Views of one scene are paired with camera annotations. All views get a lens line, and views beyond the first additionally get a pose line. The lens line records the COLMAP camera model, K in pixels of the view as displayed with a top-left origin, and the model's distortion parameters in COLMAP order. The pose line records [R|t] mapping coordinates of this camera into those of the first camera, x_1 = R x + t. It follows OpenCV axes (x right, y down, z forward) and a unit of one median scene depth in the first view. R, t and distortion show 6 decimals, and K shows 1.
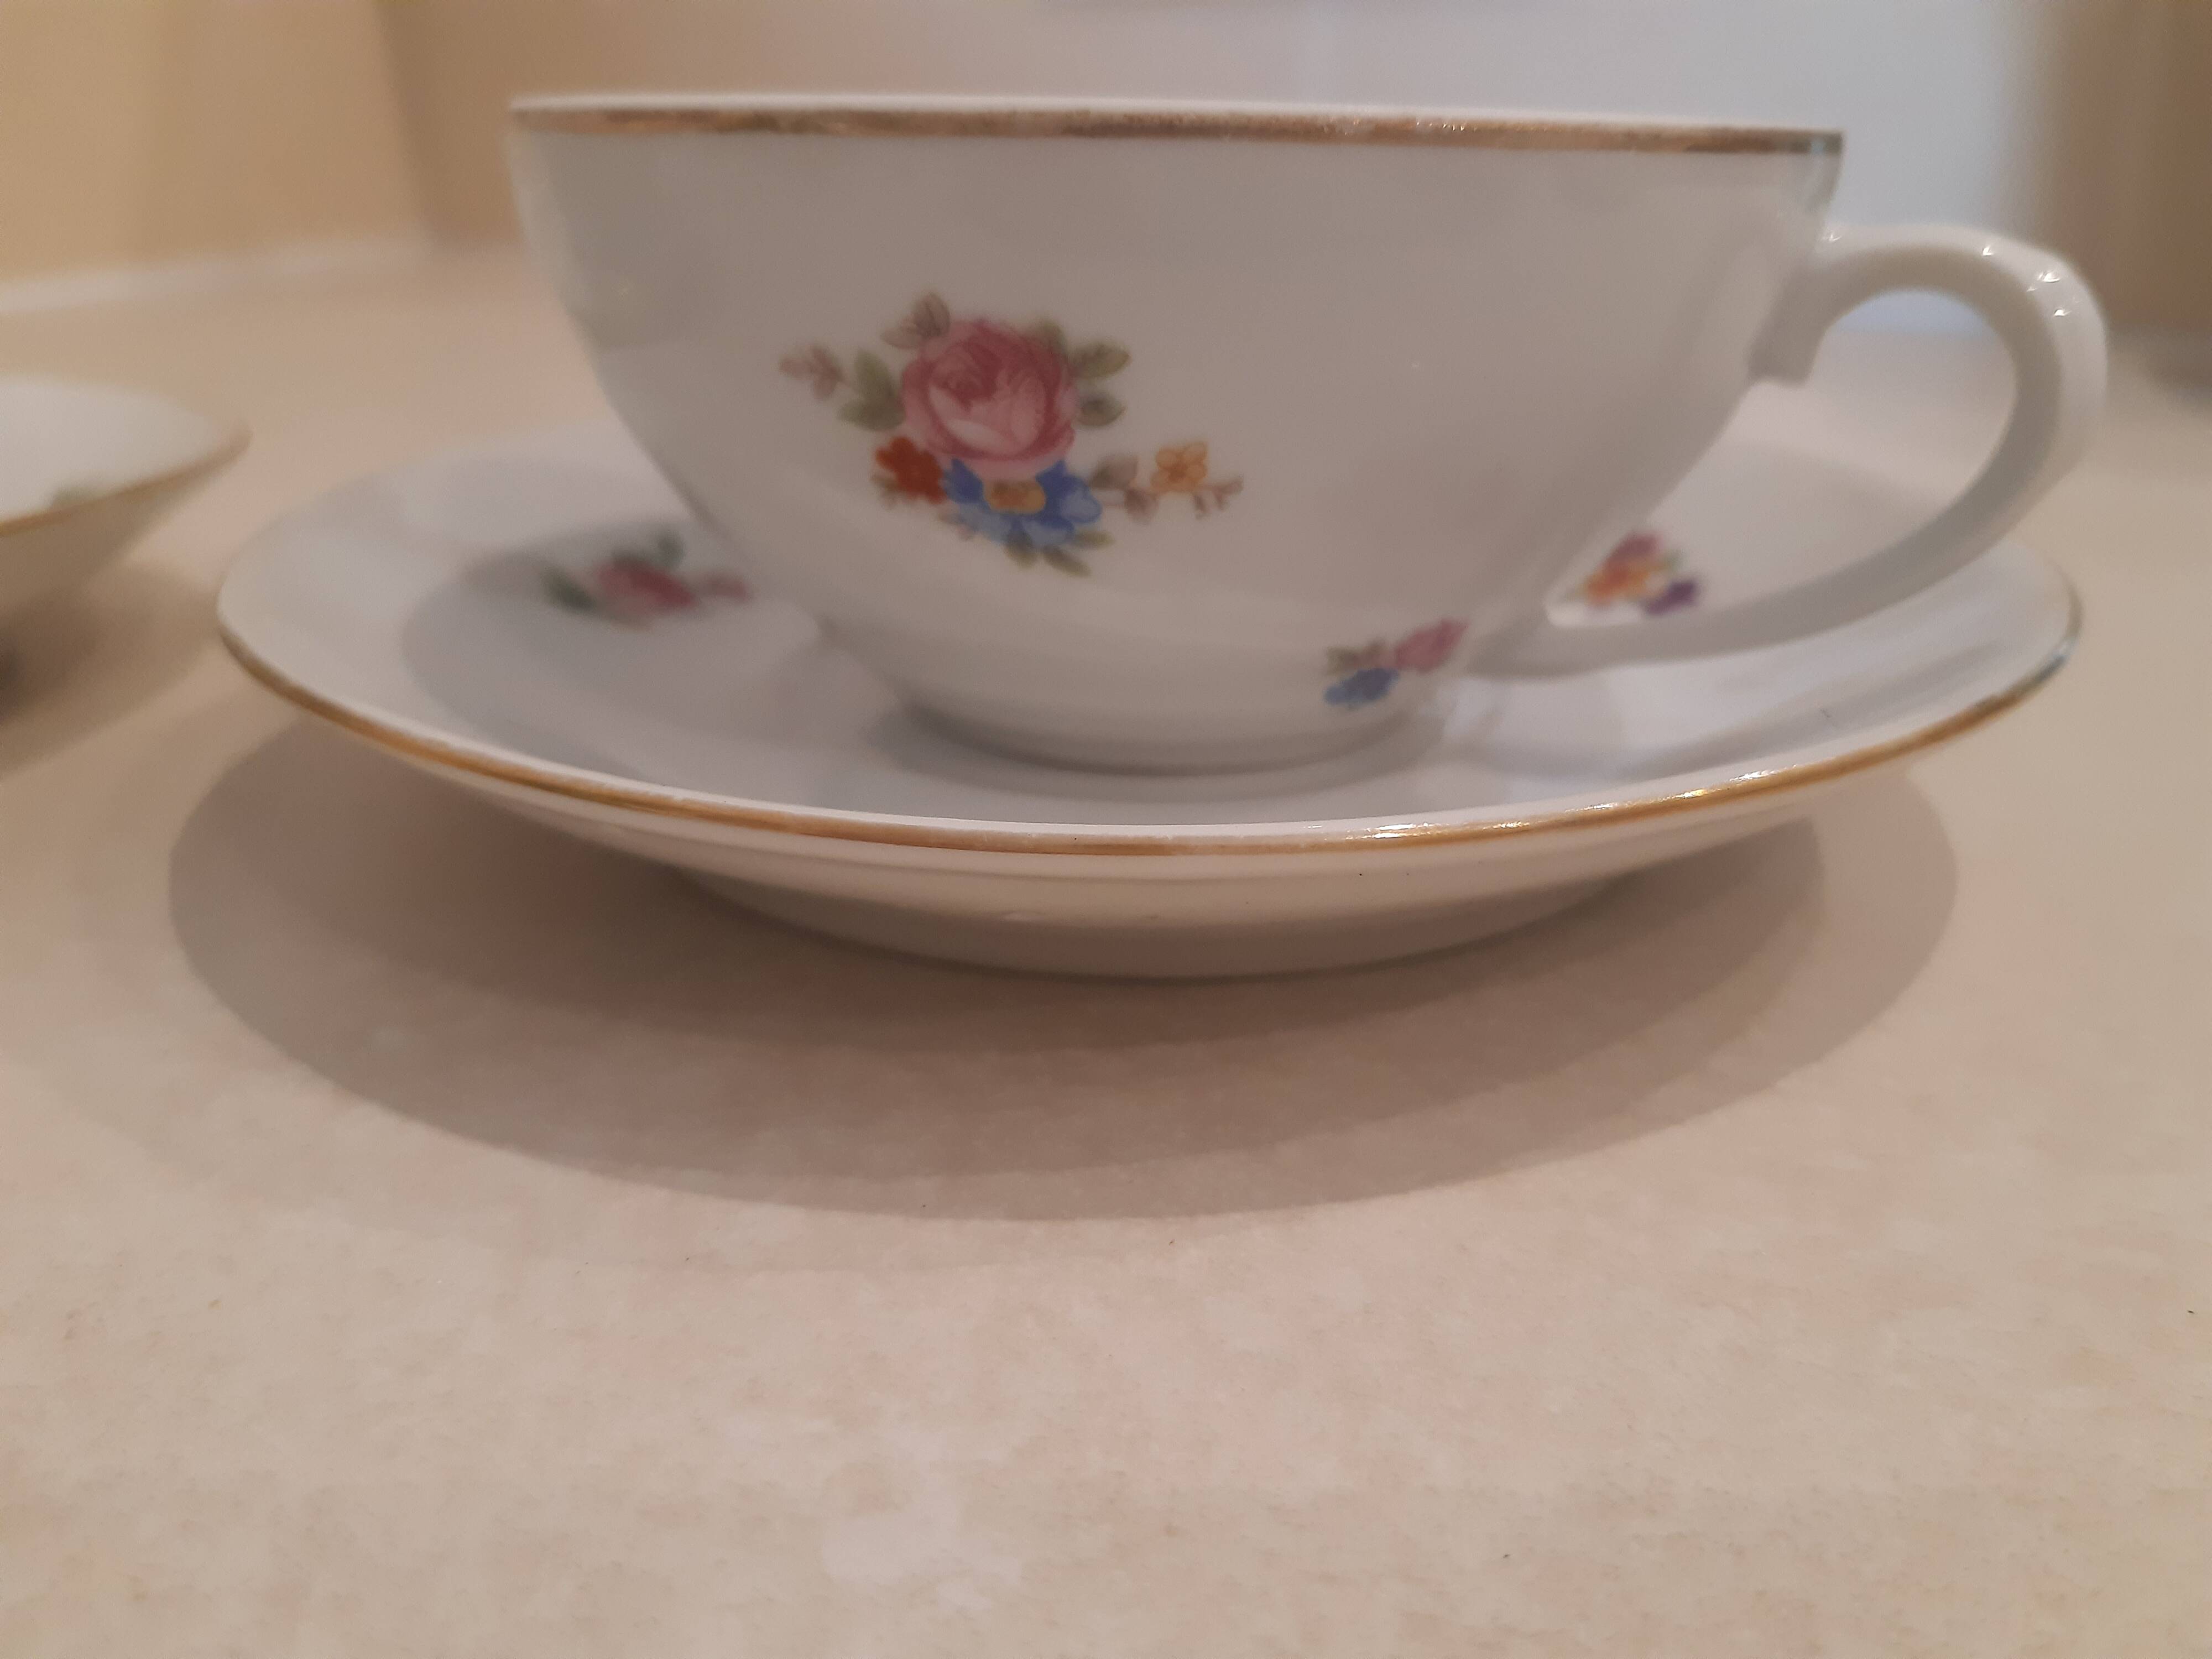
lens RADIAL K [[1793.8, 0, 1106.0], [0, 1793.8, 829.5], [0, 0, 1]] dist [0.084347, -0.194638]
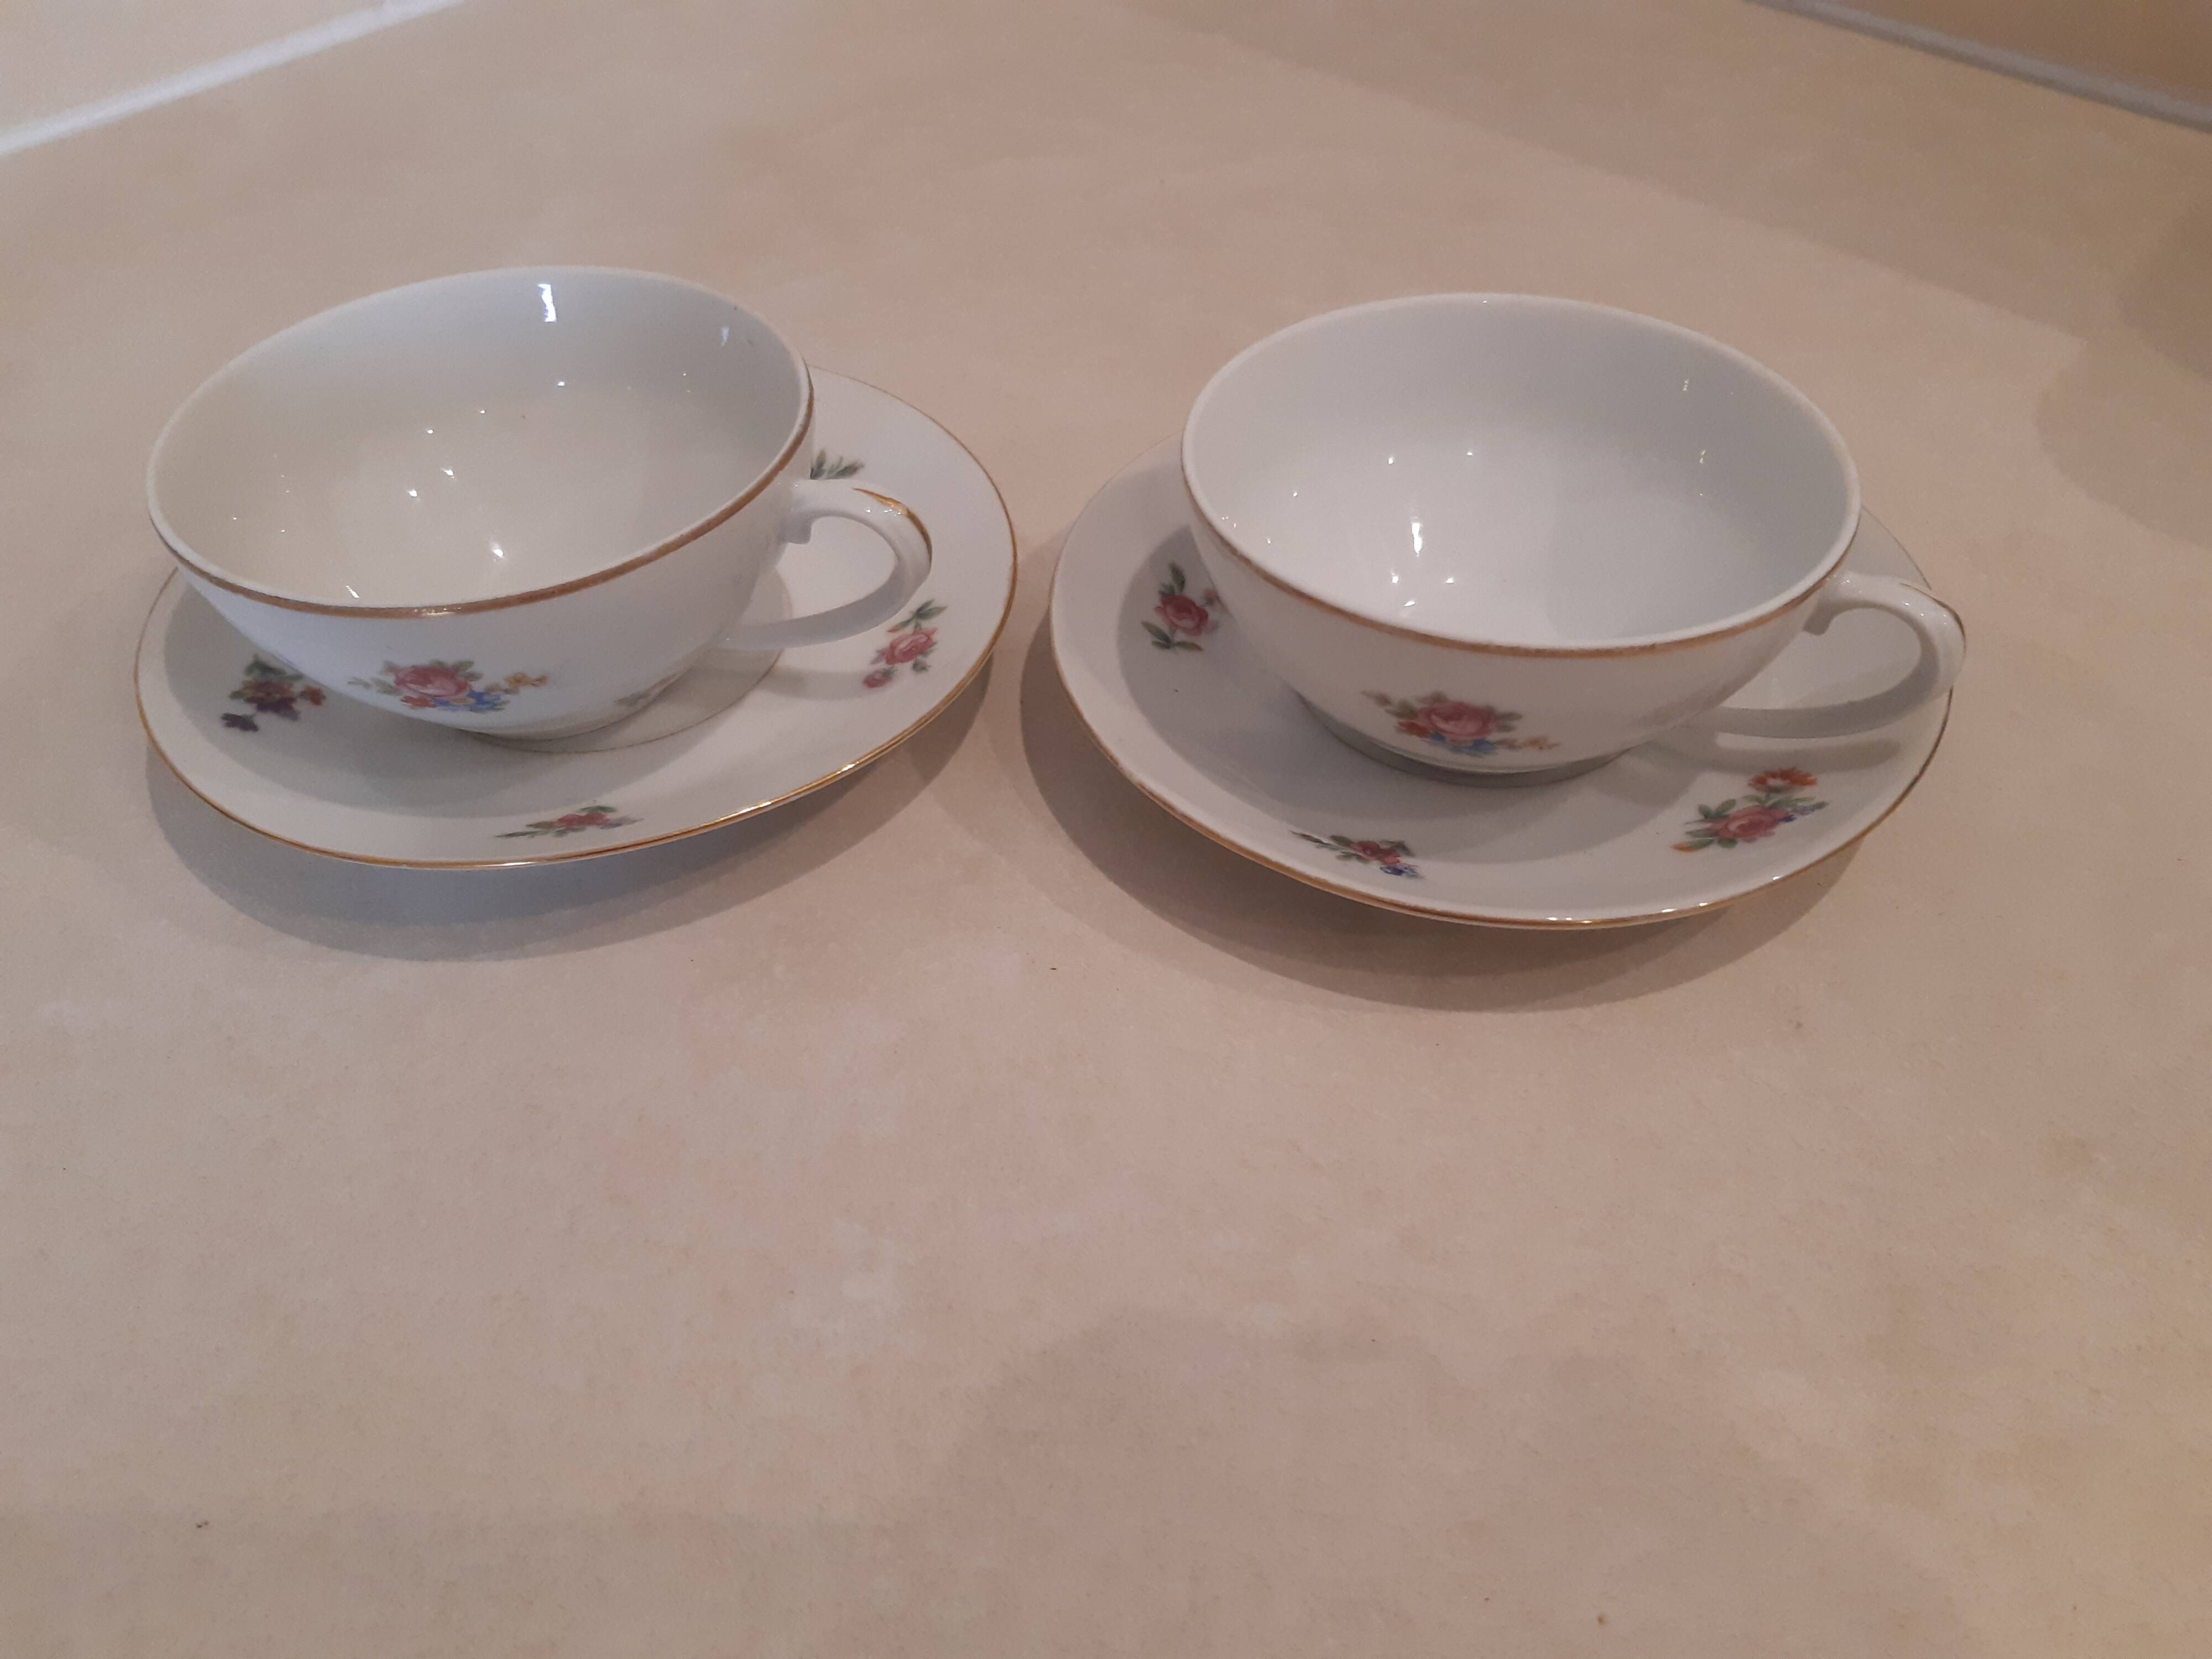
lens RADIAL K [[1793.8, 0, 1106.0], [0, 1793.8, 829.5], [0, 0, 1]] dist [0.084347, -0.194638]
pose [[0.999198, -0.000006, -0.040039, -0.427298], [0.015888, 0.917957, 0.396361, -1.039669], [0.036751, -0.396679, 0.917221, -1.231323]]
